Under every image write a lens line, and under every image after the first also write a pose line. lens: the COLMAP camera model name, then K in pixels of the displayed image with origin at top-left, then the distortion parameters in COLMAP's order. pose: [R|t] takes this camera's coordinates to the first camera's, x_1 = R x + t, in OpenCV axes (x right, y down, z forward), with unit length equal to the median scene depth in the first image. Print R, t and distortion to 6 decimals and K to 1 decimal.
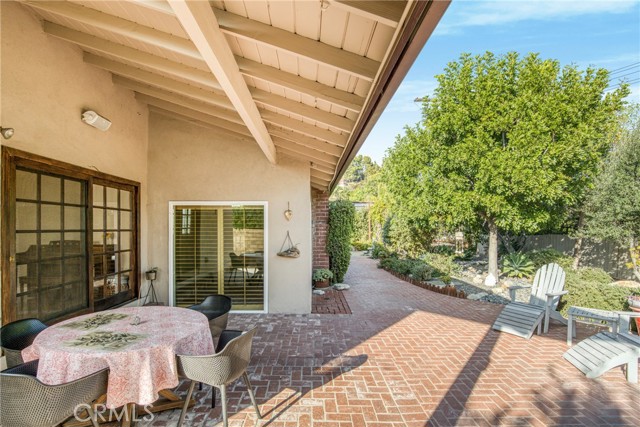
lens RADIAL K [[298.9, 0, 311.6], [0, 298.9, 228.0], [0, 0, 1]] dist [-0.029880, 0.000319]
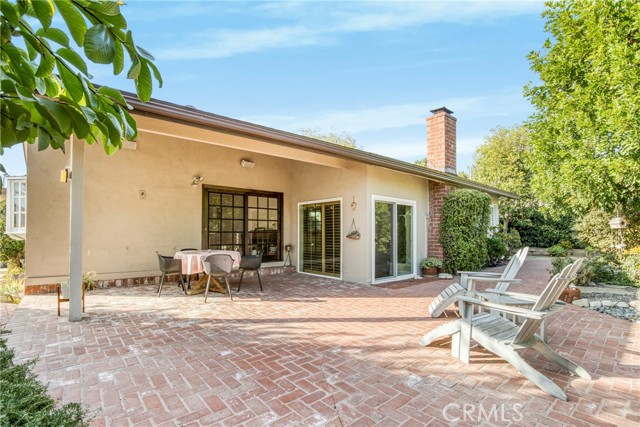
lens RADIAL K [[298.9, 0, 311.6], [0, 298.9, 228.0], [0, 0, 1]] dist [-0.029880, 0.000319]
pose [[0.647741, -0.009812, -0.761797, 0.591856], [-0.001558, 0.999898, -0.014204, 0.051943], [0.761859, 0.010388, 0.647660, 0.017002]]
